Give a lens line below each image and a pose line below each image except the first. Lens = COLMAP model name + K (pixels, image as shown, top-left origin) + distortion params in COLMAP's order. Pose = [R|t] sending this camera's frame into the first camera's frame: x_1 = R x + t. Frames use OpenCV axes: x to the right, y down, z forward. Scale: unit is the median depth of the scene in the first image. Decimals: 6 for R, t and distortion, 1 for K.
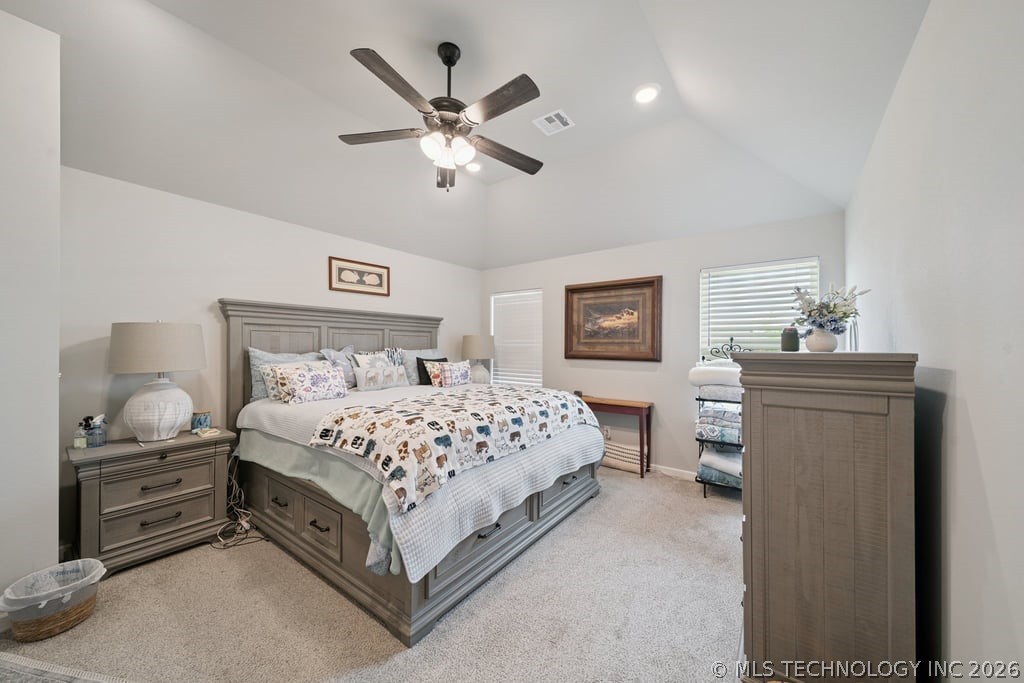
lens RADIAL K [[361.2, 0, 514.3], [0, 361.2, 342.9], [0, 0, 1]] dist [0.001119, -0.000038]
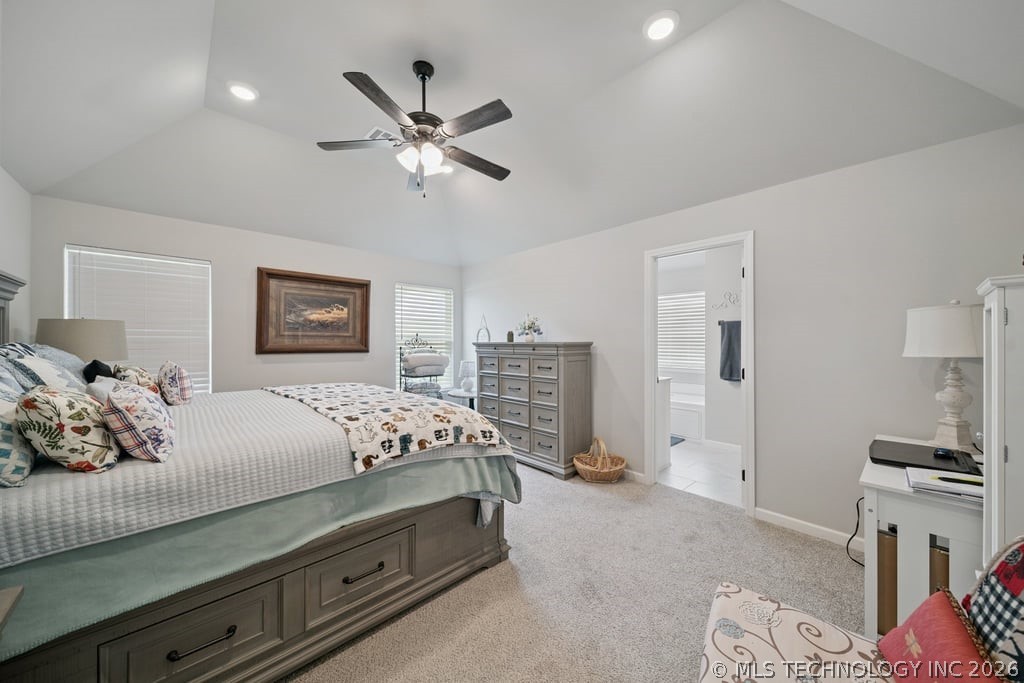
lens RADIAL K [[361.2, 0, 514.1], [0, 361.2, 341.0], [0, 0, 1]] dist [0.001119, -0.000038]
pose [[0.179174, -0.003035, 0.983813, -0.657121], [-0.011525, 0.999920, 0.005184, 0.003044], [-0.983750, -0.012267, 0.179125, 0.296150]]
